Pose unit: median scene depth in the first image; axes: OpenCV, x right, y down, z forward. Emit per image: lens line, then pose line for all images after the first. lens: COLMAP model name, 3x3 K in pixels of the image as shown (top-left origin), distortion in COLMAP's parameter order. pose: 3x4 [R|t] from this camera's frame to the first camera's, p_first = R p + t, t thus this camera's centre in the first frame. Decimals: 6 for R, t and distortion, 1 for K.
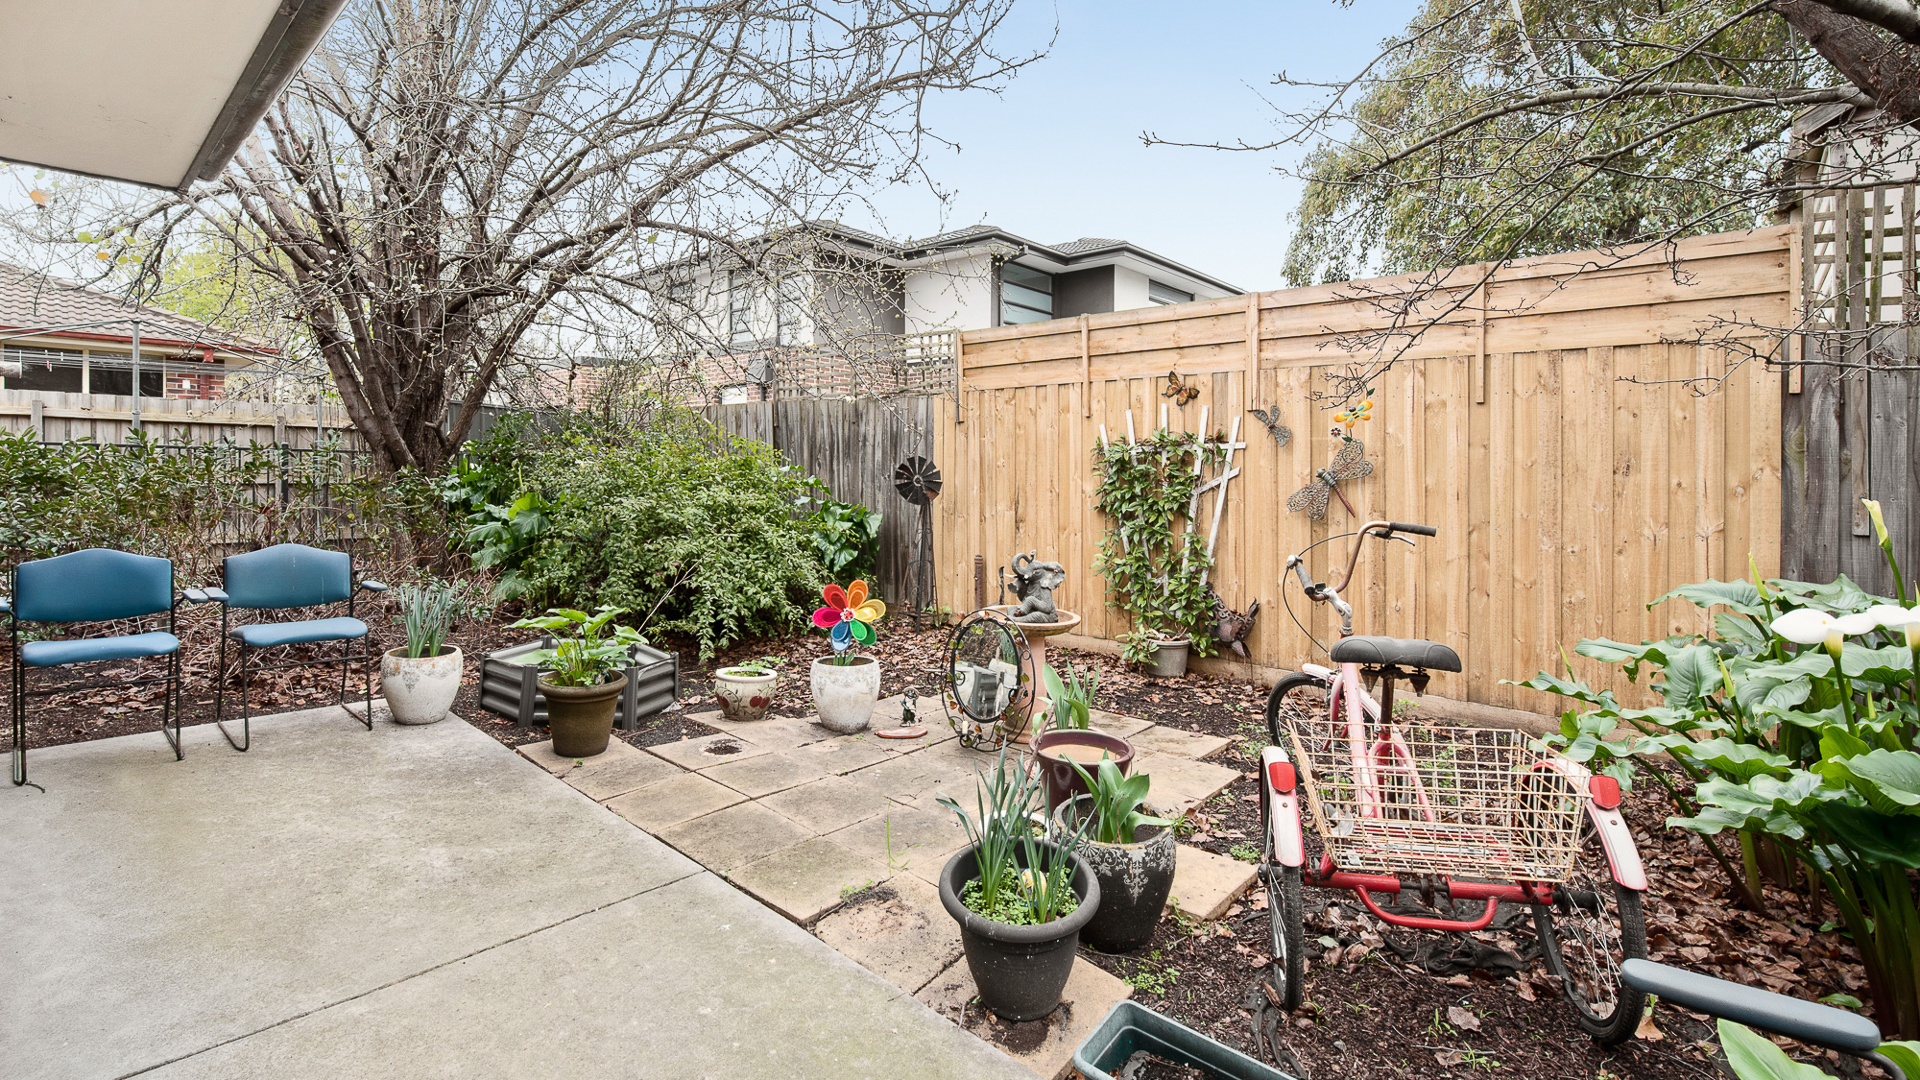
lens RADIAL K [[839.9, 0, 963.2], [0, 839.9, 531.9], [0, 0, 1]] dist [-0.000960, -0.000620]
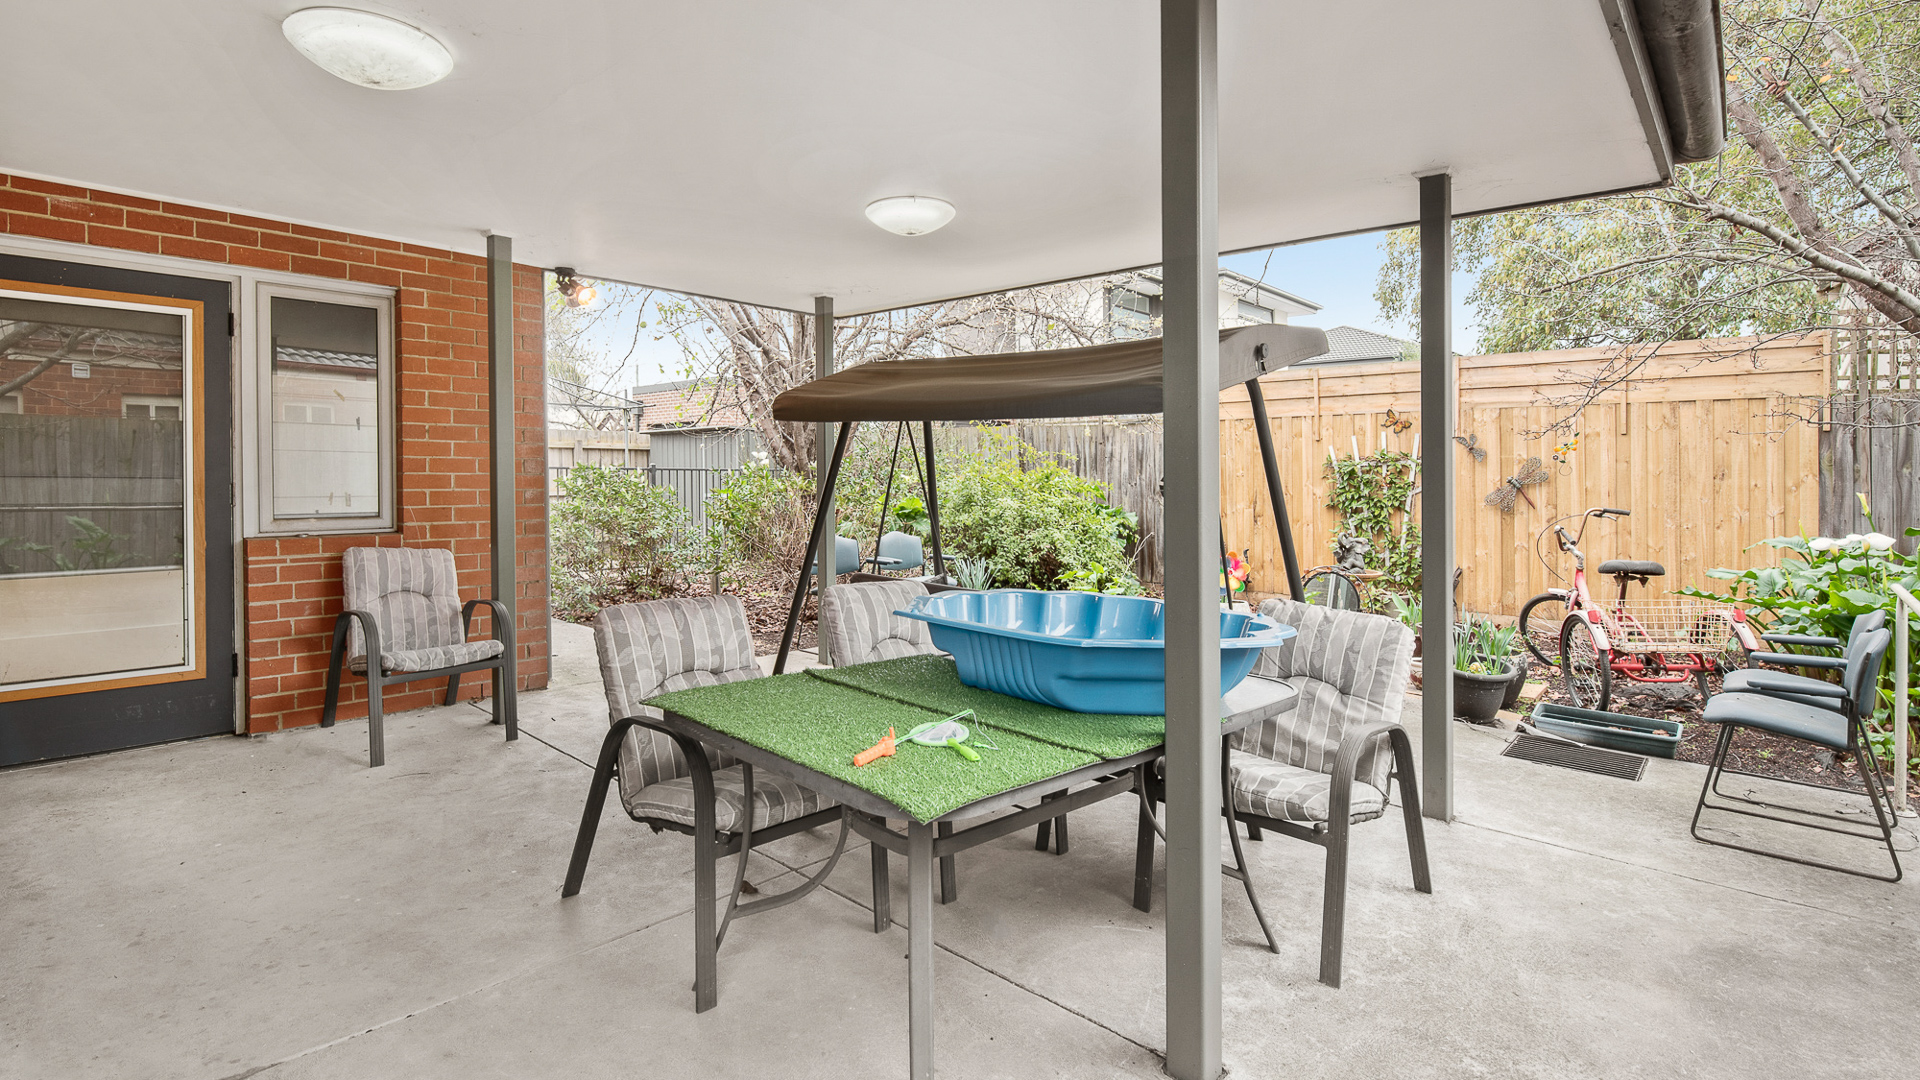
lens RADIAL K [[875.4, 0, 956.6], [0, 875.4, 543.1], [0, 0, 1]] dist [0.000259, 0.000337]
pose [[0.999854, -0.010671, -0.013356, -0.610916], [0.010744, 0.999928, 0.005426, 0.026978], [0.013297, -0.005569, 0.999896, -0.651857]]
